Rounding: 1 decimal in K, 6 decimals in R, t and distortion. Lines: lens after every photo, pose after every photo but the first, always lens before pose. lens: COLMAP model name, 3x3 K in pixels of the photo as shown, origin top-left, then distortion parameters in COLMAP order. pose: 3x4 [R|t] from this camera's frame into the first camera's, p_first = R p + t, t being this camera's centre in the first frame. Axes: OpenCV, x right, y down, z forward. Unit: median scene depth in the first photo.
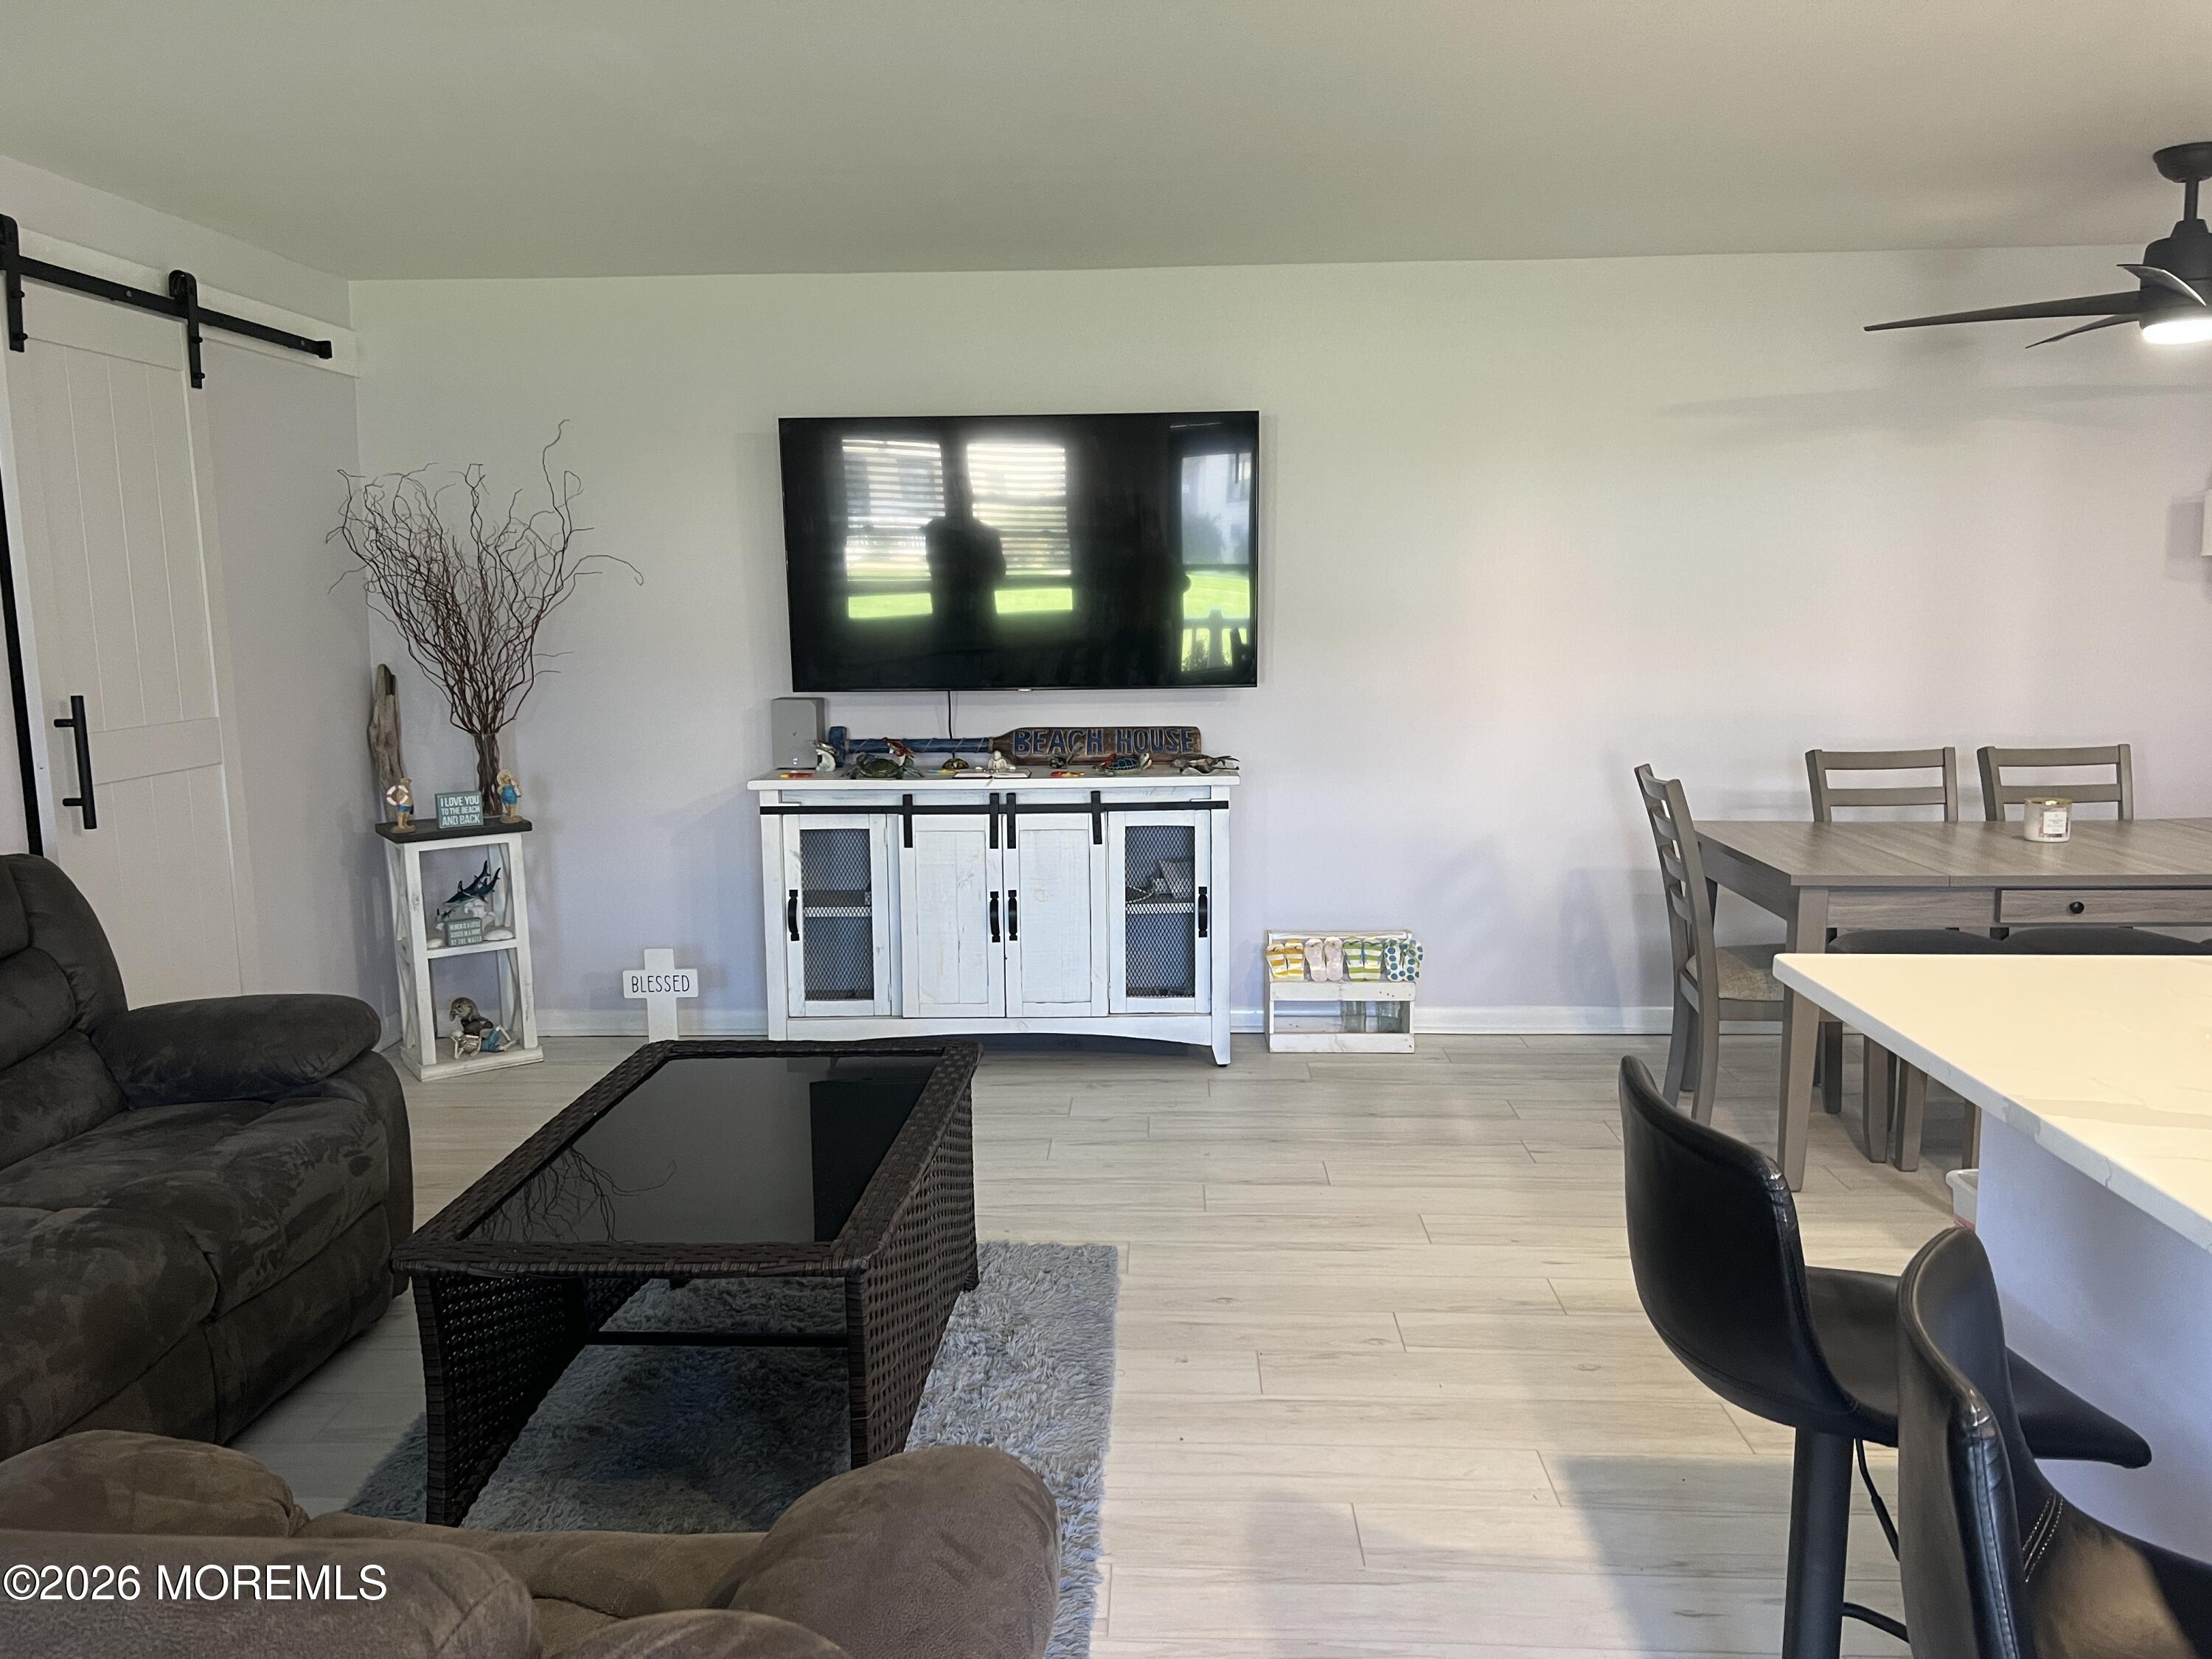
lens RADIAL K [[1657.7, 0, 1089.0], [0, 1657.7, 833.9], [0, 0, 1]] dist [0.059328, -0.073071]
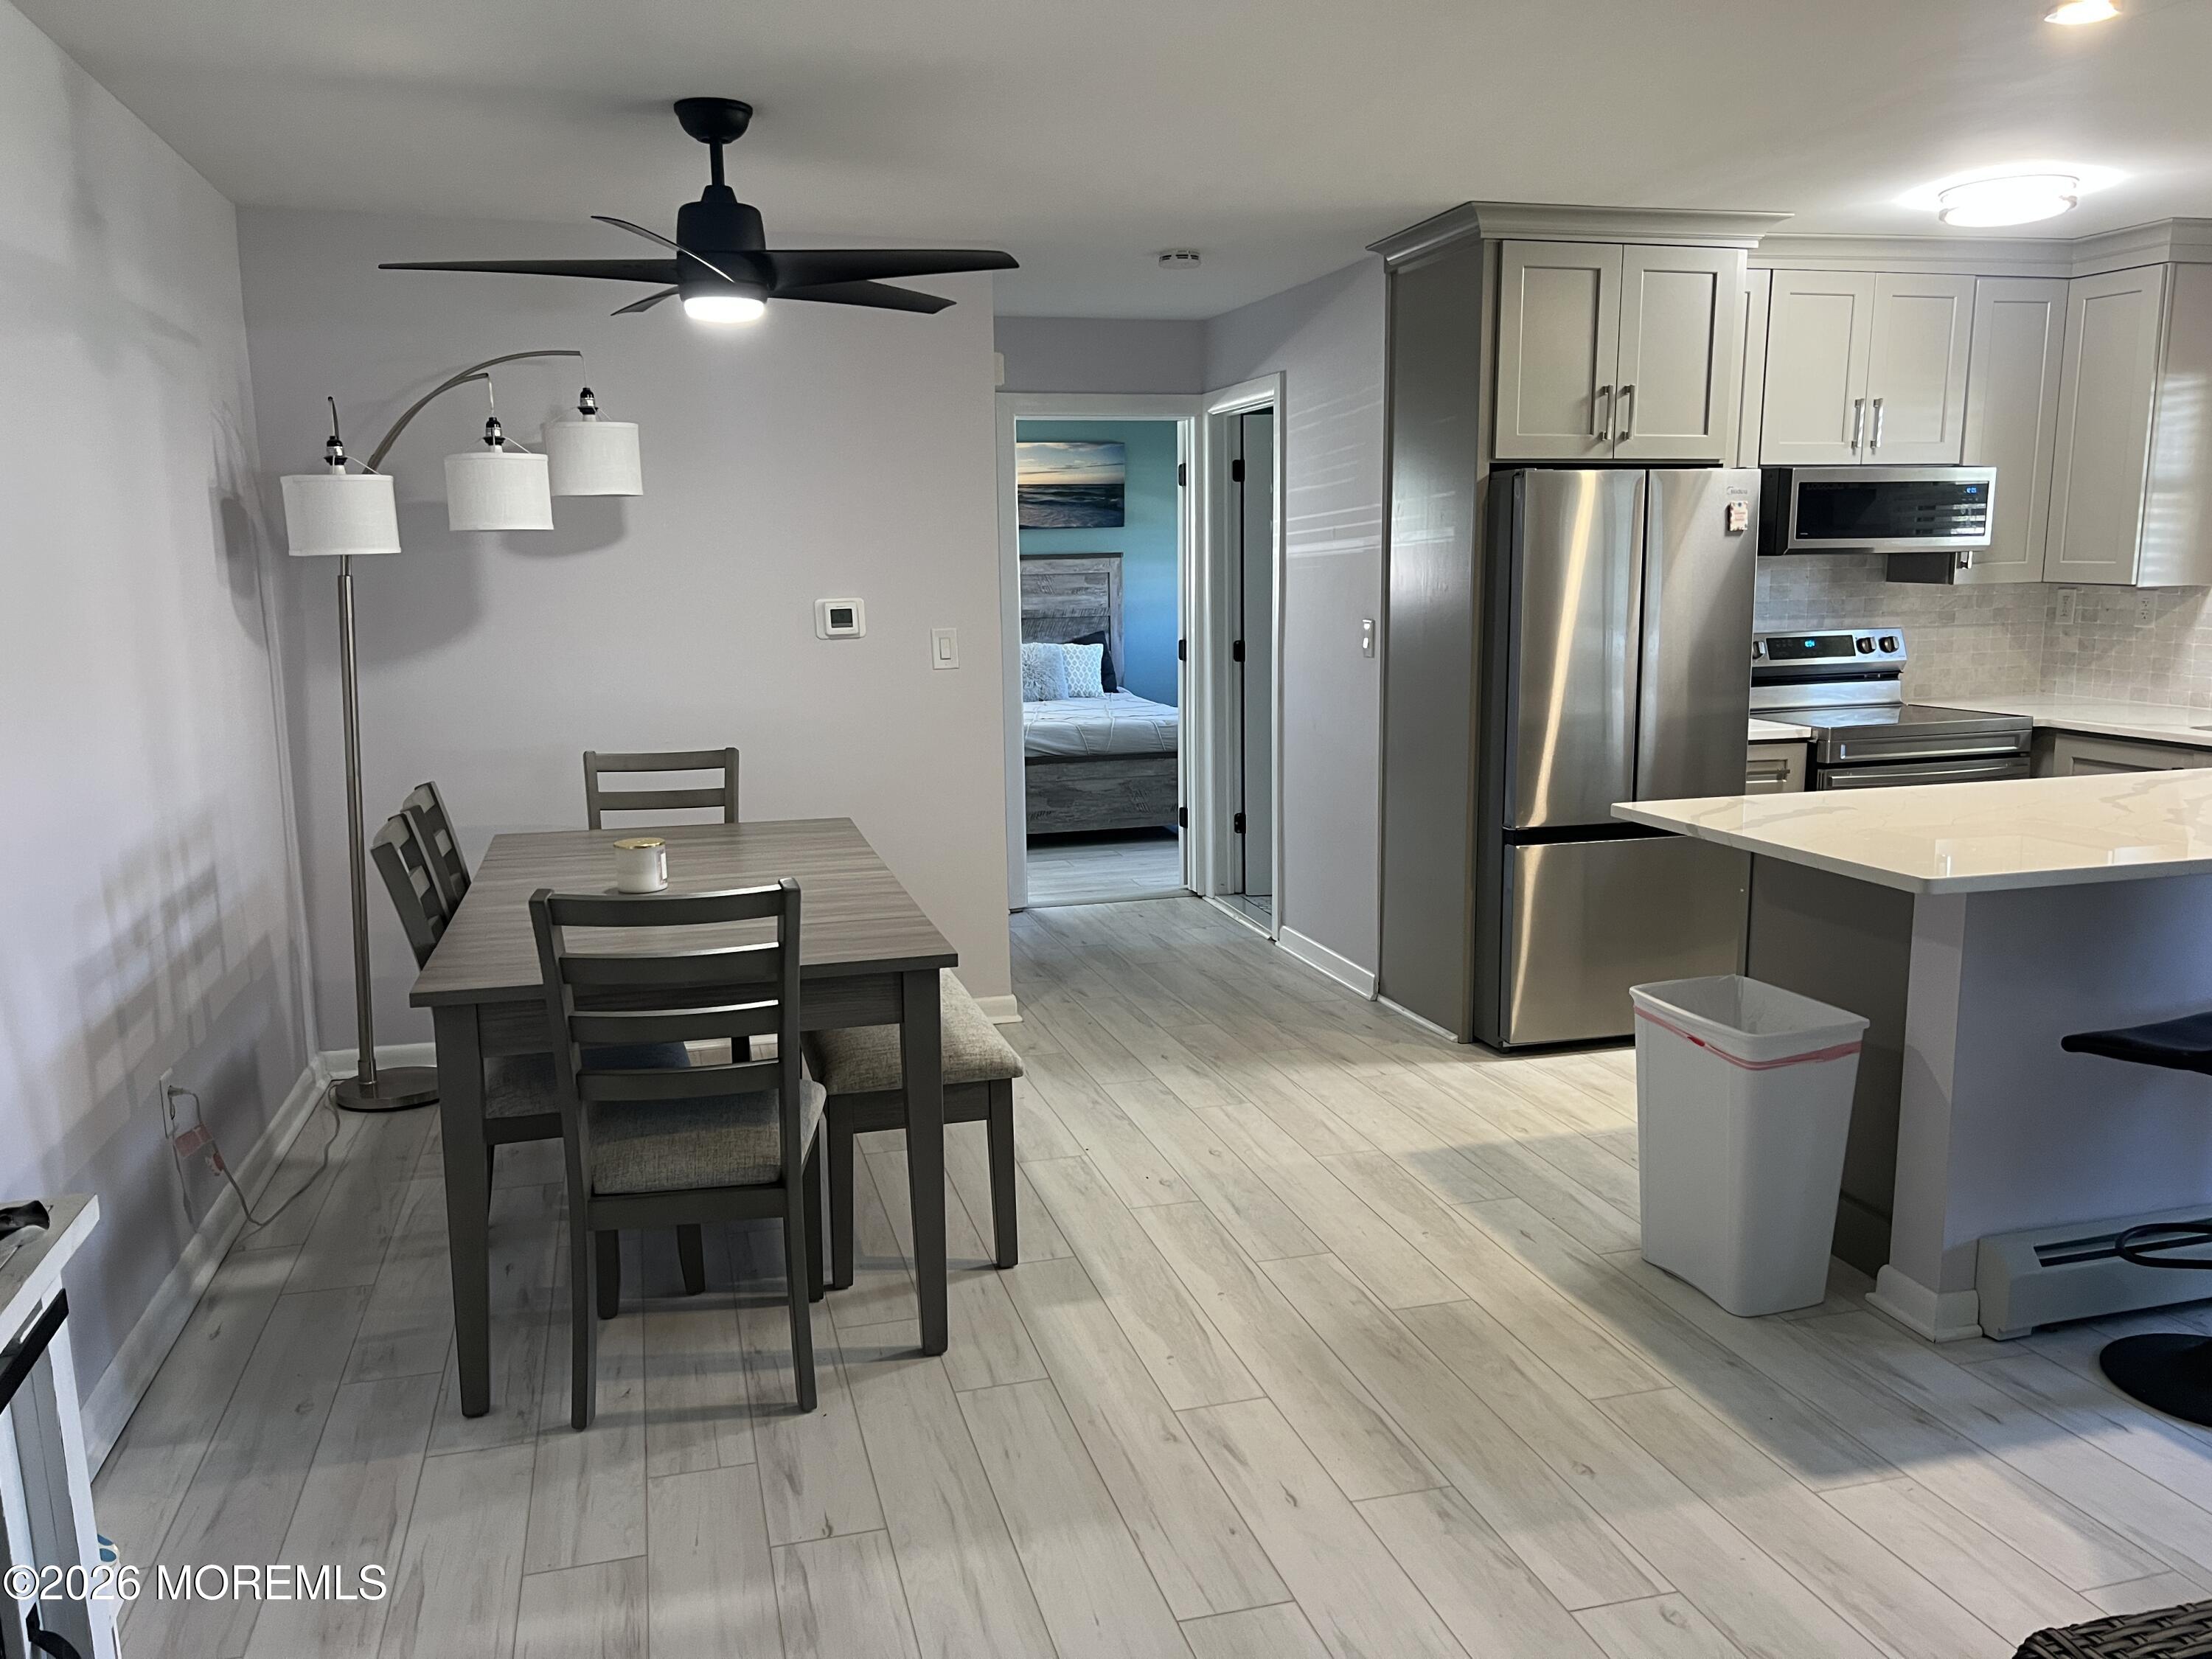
lens RADIAL K [[1657.7, 0, 1088.5], [0, 1657.7, 840.2], [0, 0, 1]] dist [0.059328, -0.073071]
pose [[-0.306691, -0.139540, 0.941525, -0.248863], [0.152632, 0.969183, 0.193357, -0.129349], [-0.939491, 0.203008, -0.275942, 0.883203]]
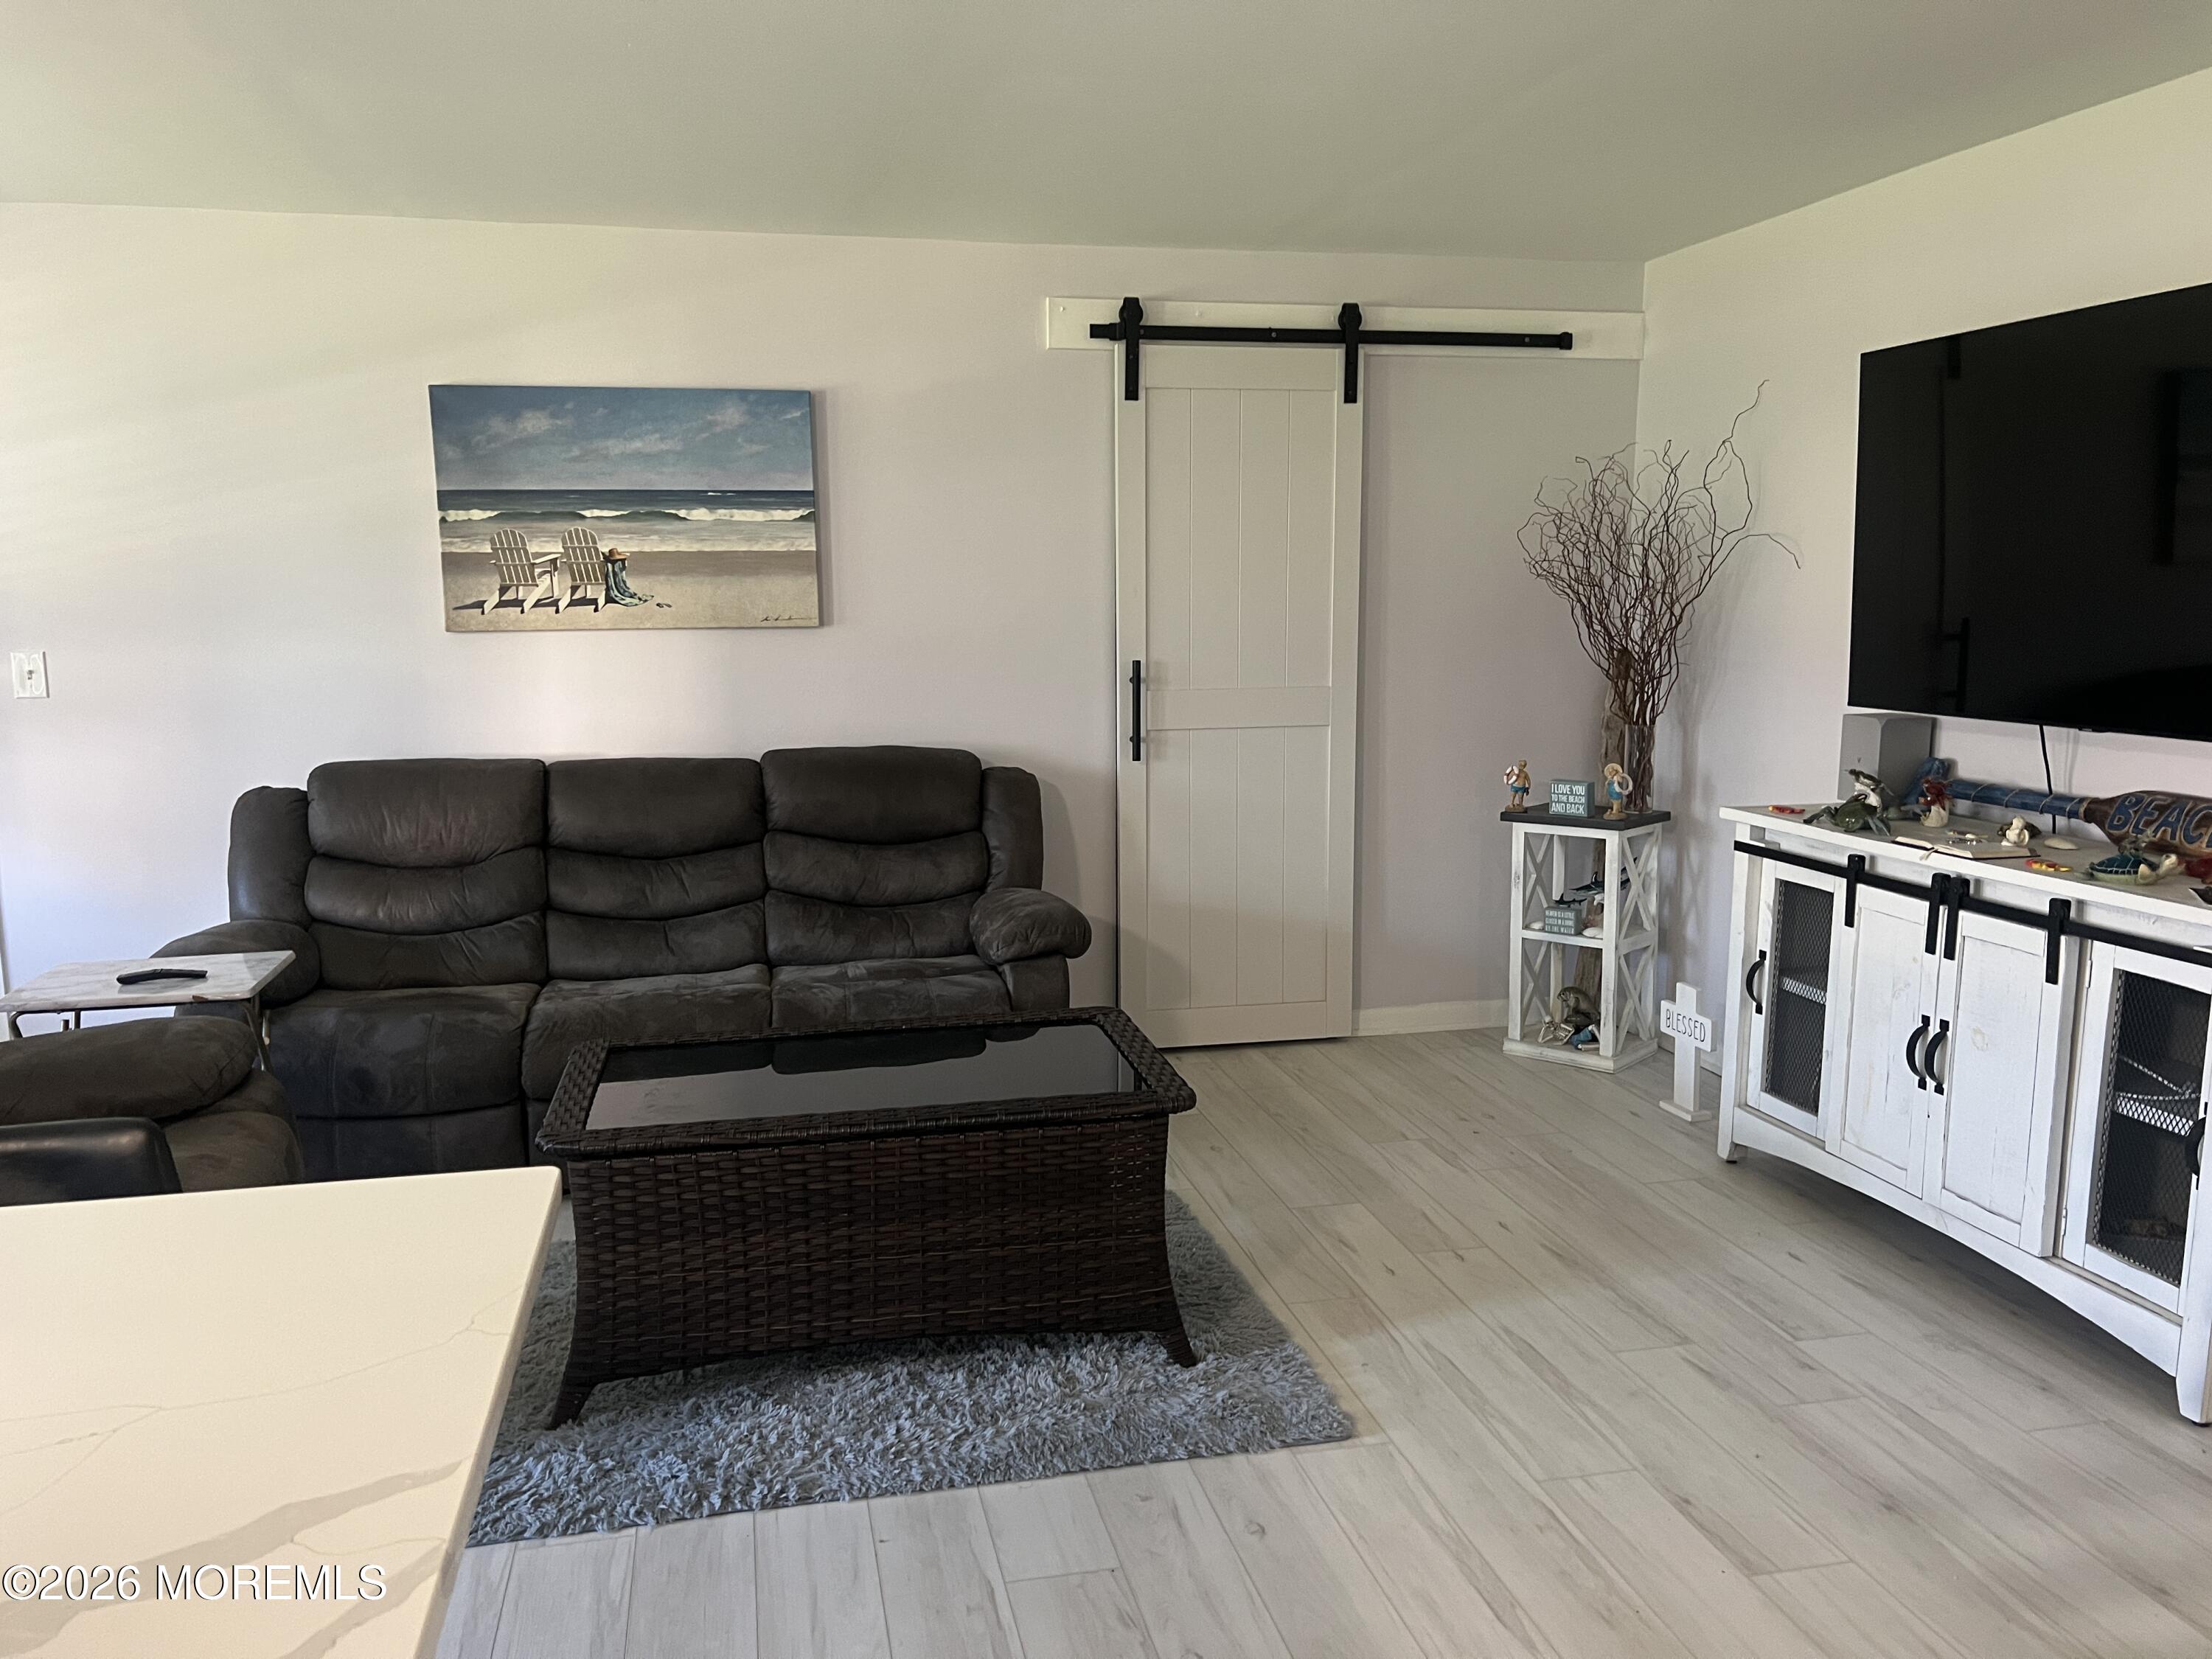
lens RADIAL K [[1657.7, 0, 1124.8], [0, 1657.7, 859.5], [0, 0, 1]] dist [0.059328, -0.073071]
pose [[0.257875, 0.166145, -0.951786, 0.508806], [-0.134180, 0.981716, 0.135016, -0.077911], [0.956816, 0.092893, 0.275453, 0.486358]]
